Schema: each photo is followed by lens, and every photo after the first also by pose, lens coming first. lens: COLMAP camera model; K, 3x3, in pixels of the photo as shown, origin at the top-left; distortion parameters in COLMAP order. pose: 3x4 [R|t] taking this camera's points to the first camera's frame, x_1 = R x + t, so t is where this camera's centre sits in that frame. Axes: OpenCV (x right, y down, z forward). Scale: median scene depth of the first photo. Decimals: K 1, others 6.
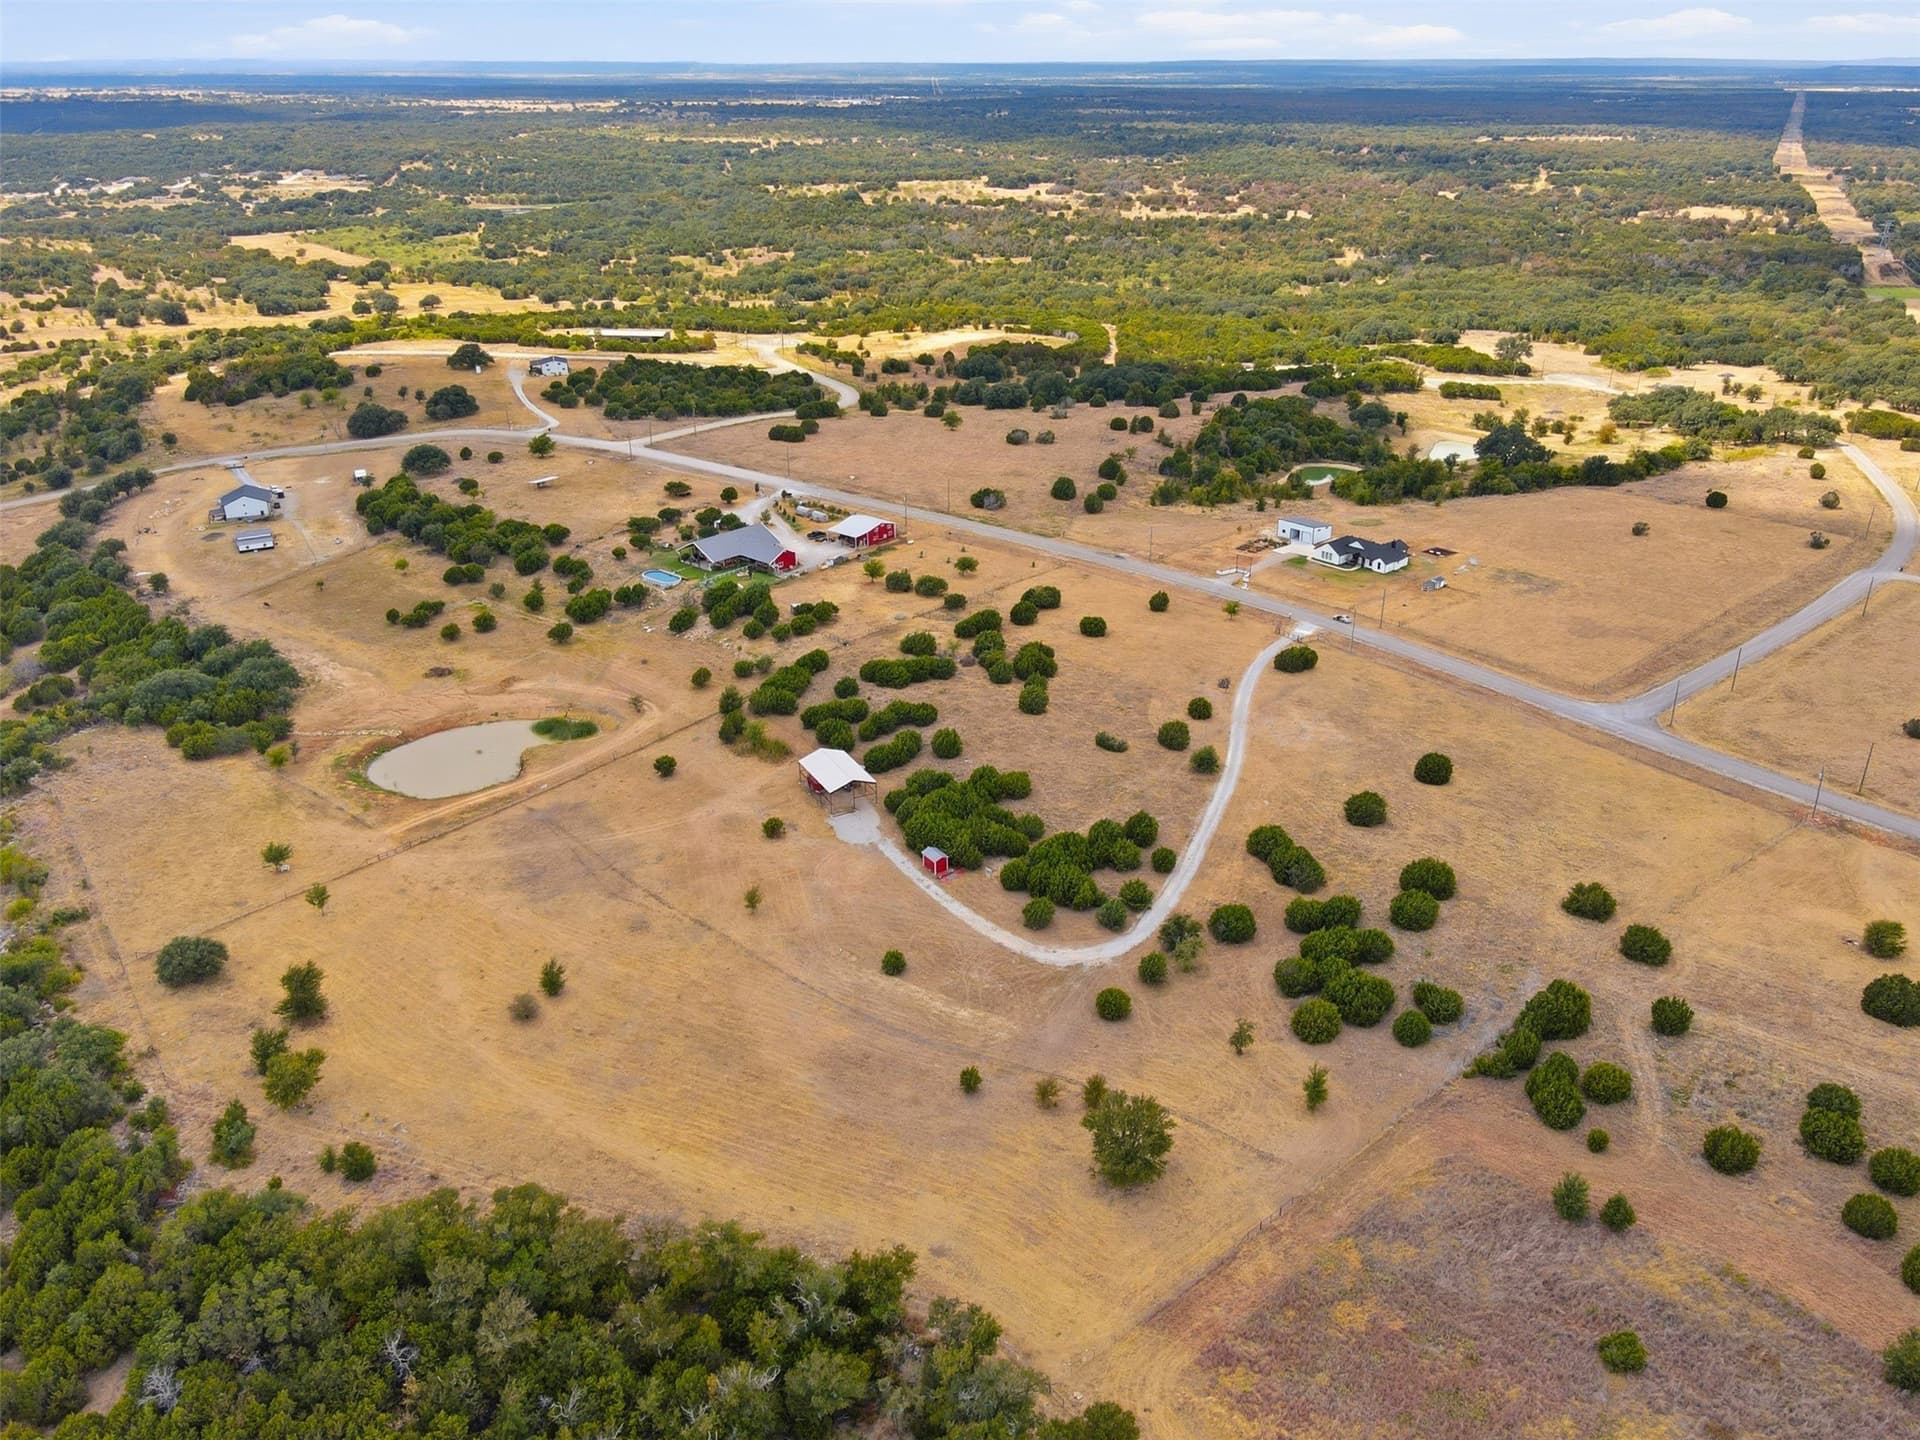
lens RADIAL K [[1478.4, 0, 960.0], [0, 1478.4, 720.0], [0, 0, 1]] dist [0.010317, 0.002256]
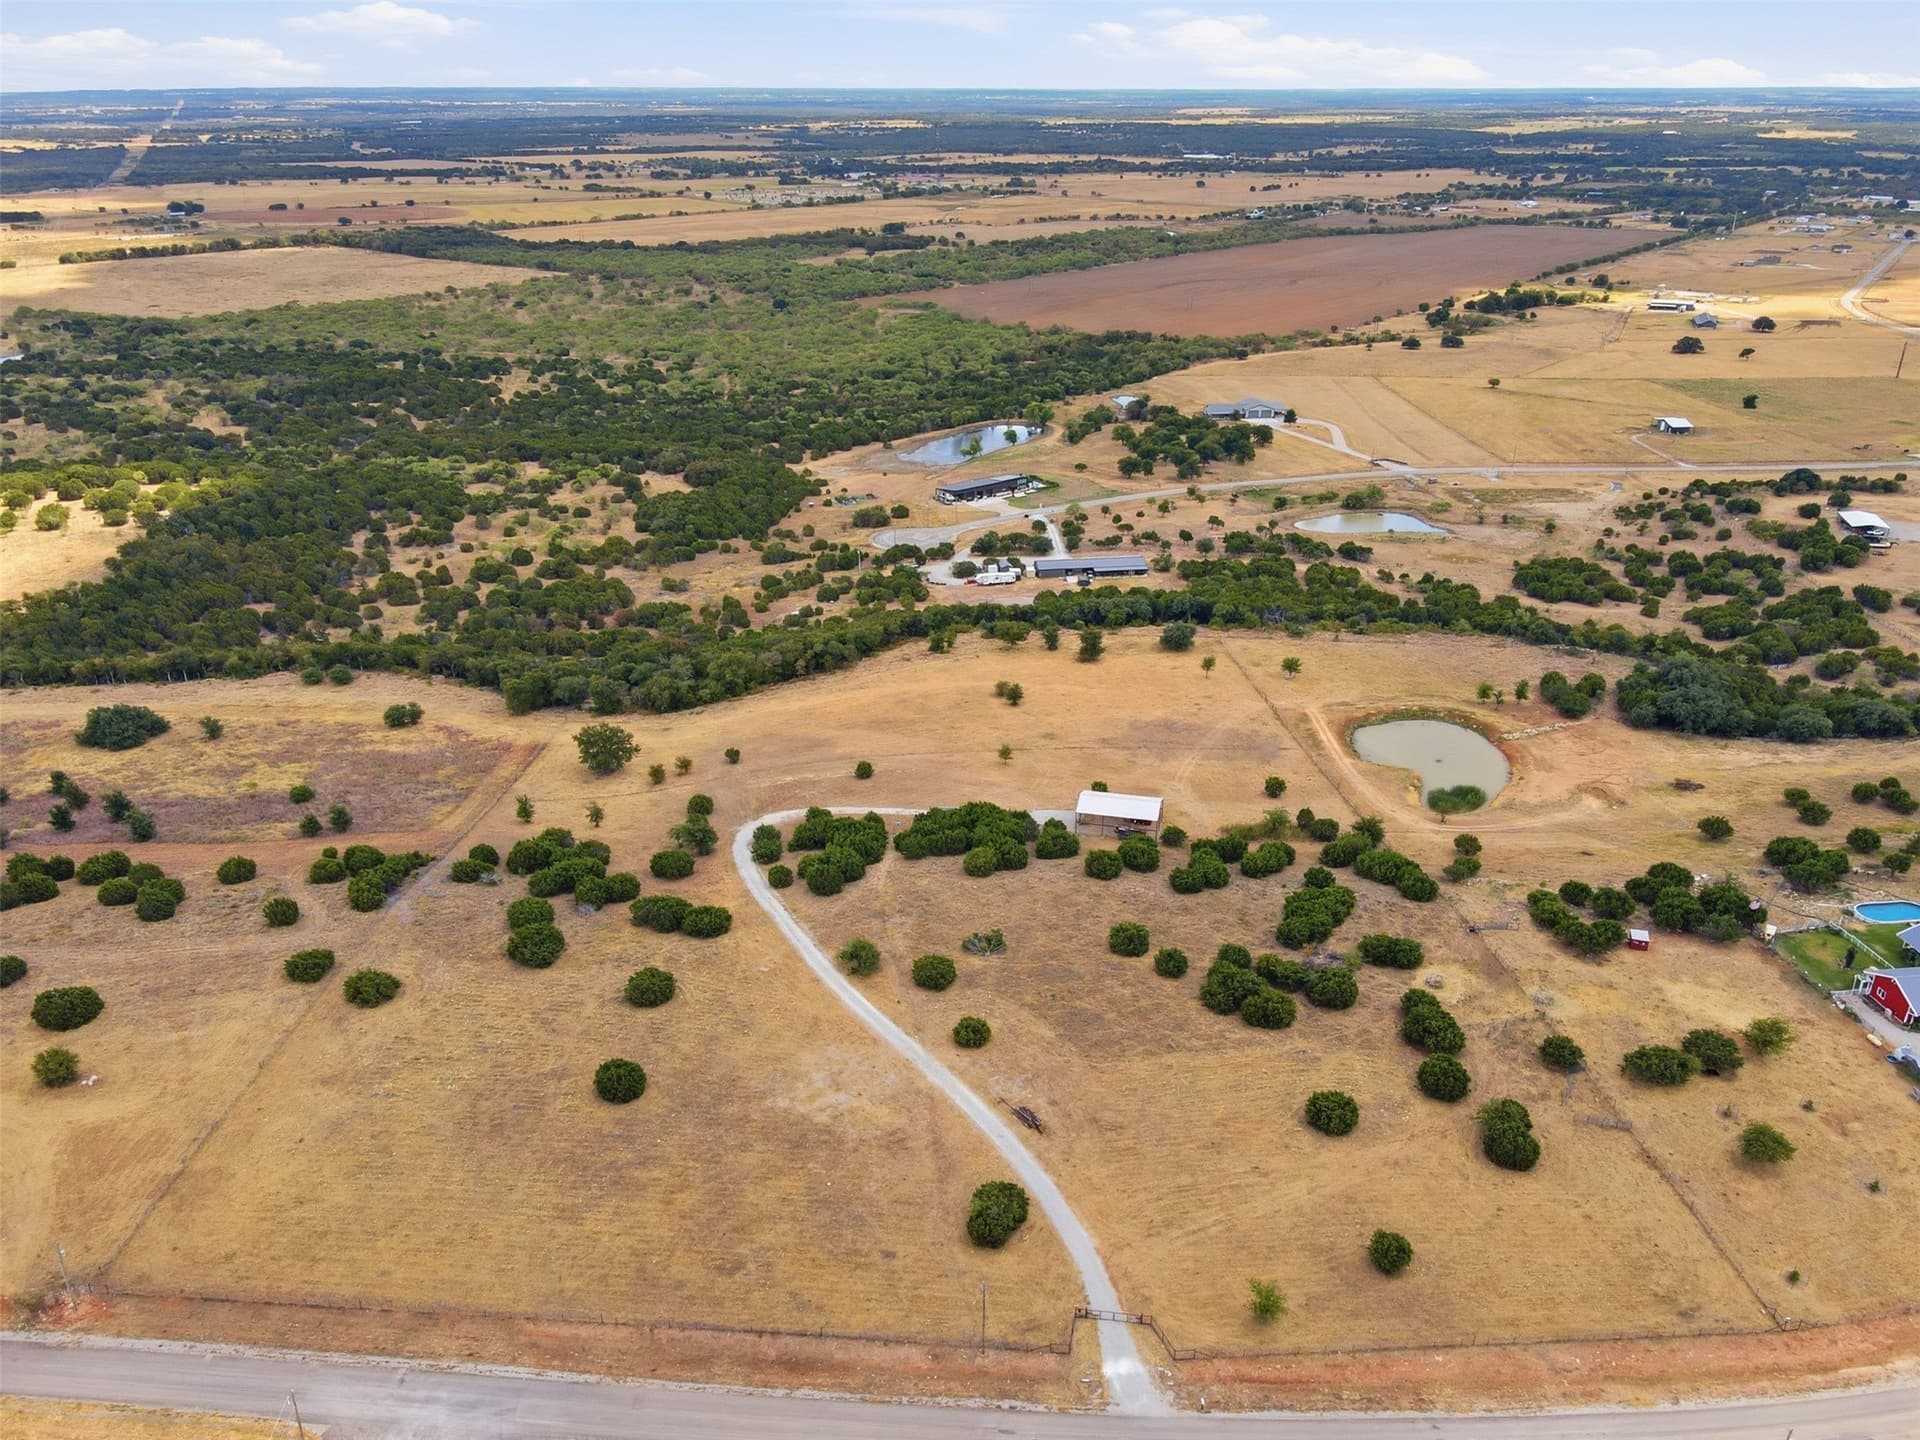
lens RADIAL K [[1434.2, 0, 971.0], [0, 1434.2, 744.4], [0, 0, 1]] dist [0.014558, 0.005137]
pose [[-0.660826, 0.320284, -0.678769, 0.556485], [-0.306296, 0.710553, 0.633480, -0.512233], [0.685195, 0.626524, -0.371451, 1.122867]]
